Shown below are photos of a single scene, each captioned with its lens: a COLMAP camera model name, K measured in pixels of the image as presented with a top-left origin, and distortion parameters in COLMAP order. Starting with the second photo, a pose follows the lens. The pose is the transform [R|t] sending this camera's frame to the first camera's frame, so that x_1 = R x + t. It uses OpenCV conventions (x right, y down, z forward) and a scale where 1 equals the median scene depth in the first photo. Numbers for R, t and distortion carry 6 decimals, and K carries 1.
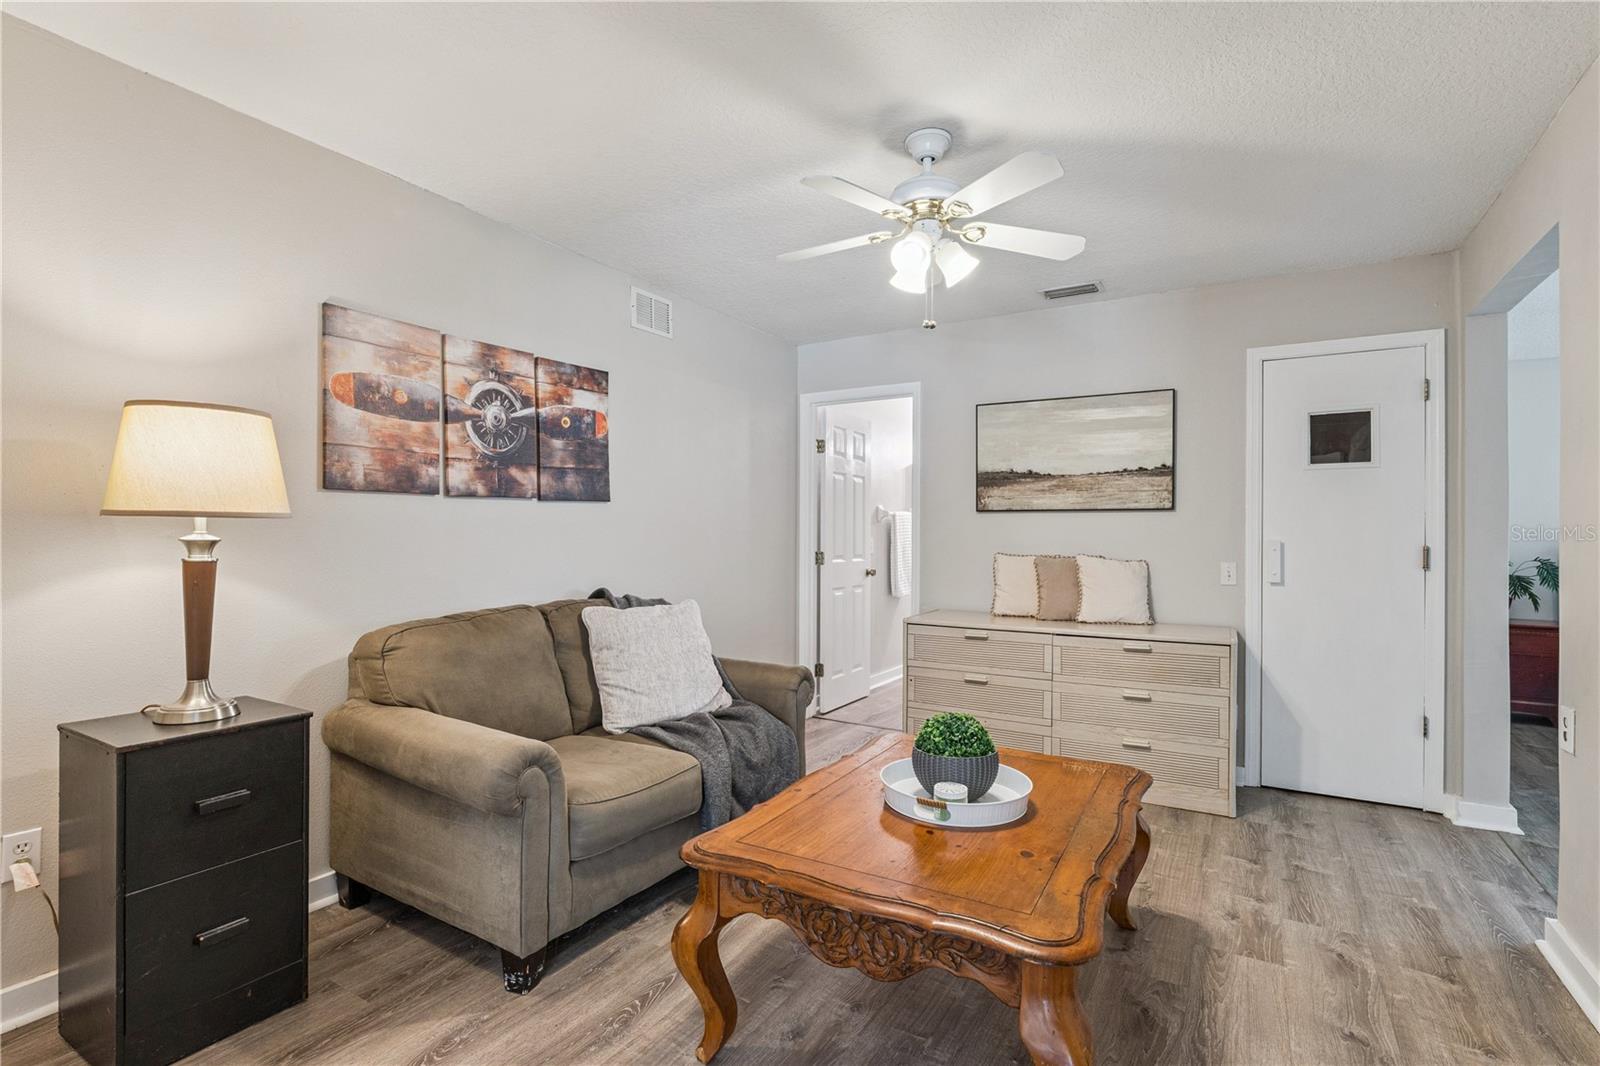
lens RADIAL K [[772.0, 0, 804.3], [0, 772.0, 539.0], [0, 0, 1]] dist [-0.001360, 0.000196]
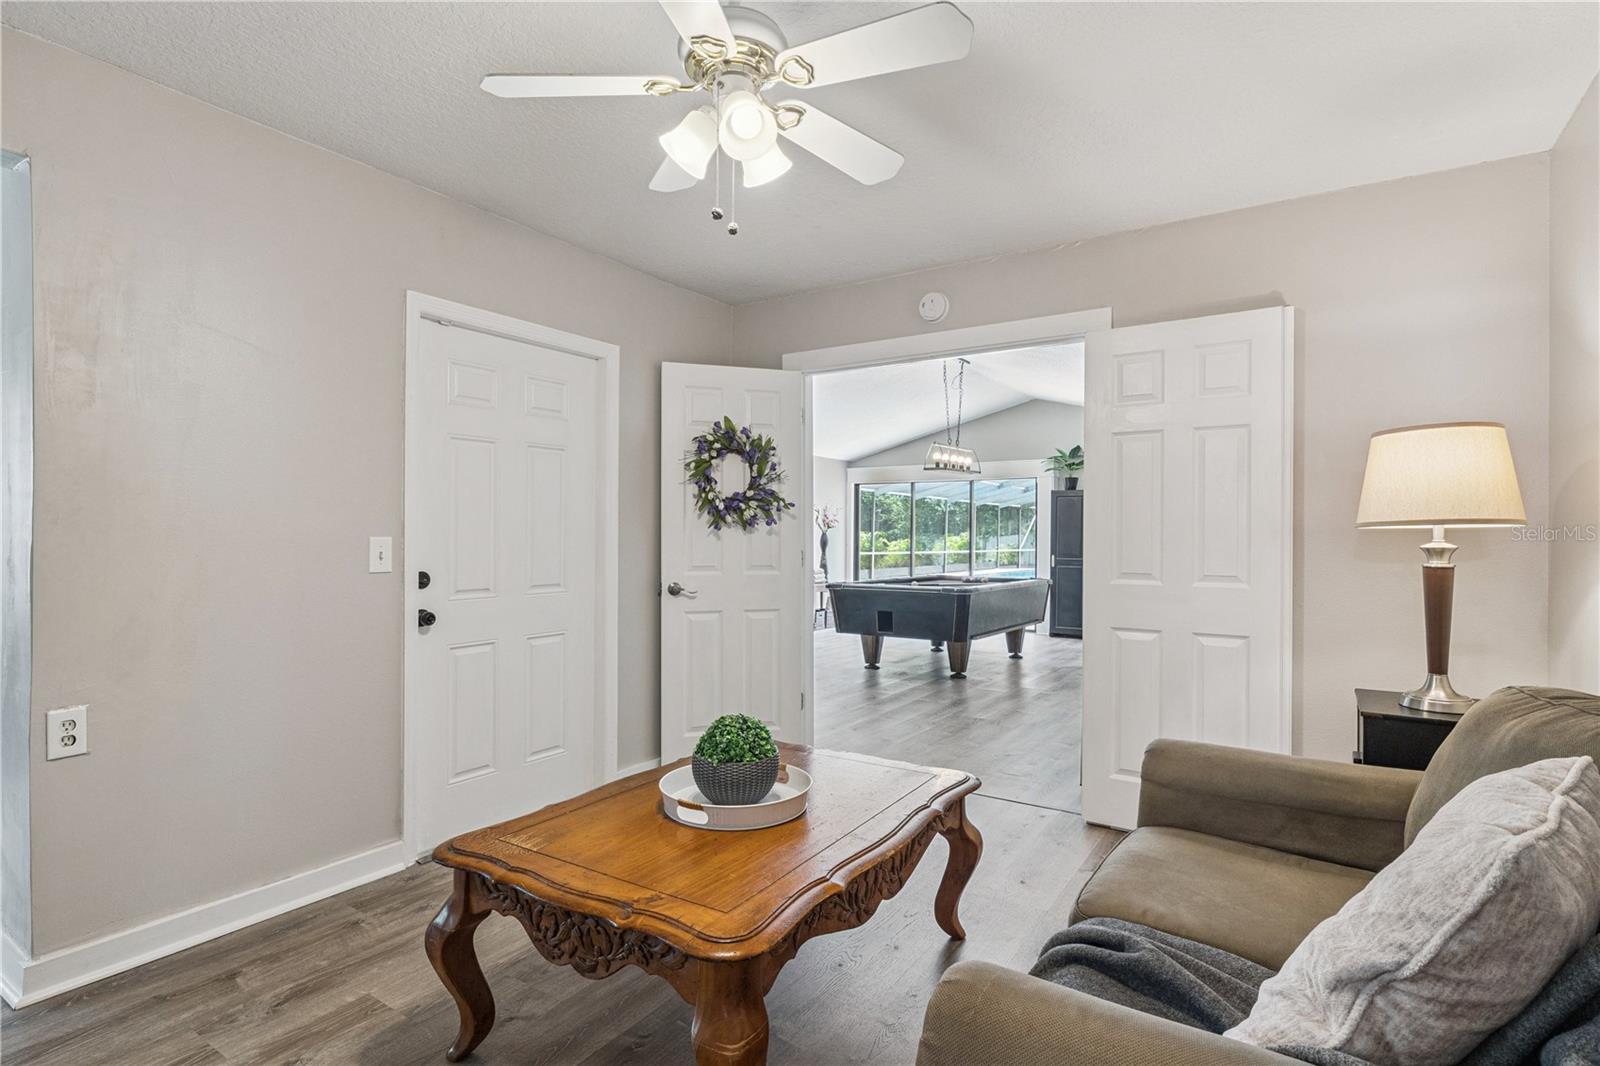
lens RADIAL K [[813.5, 0, 797.5], [0, 813.5, 537.8], [0, 0, 1]] dist [0.000228, 0.000050]
pose [[-0.999694, -0.014028, 0.020388, 0.106616], [-0.014263, 0.999833, -0.011422, 0.013285], [-0.020225, -0.011709, -0.999727, 2.176525]]
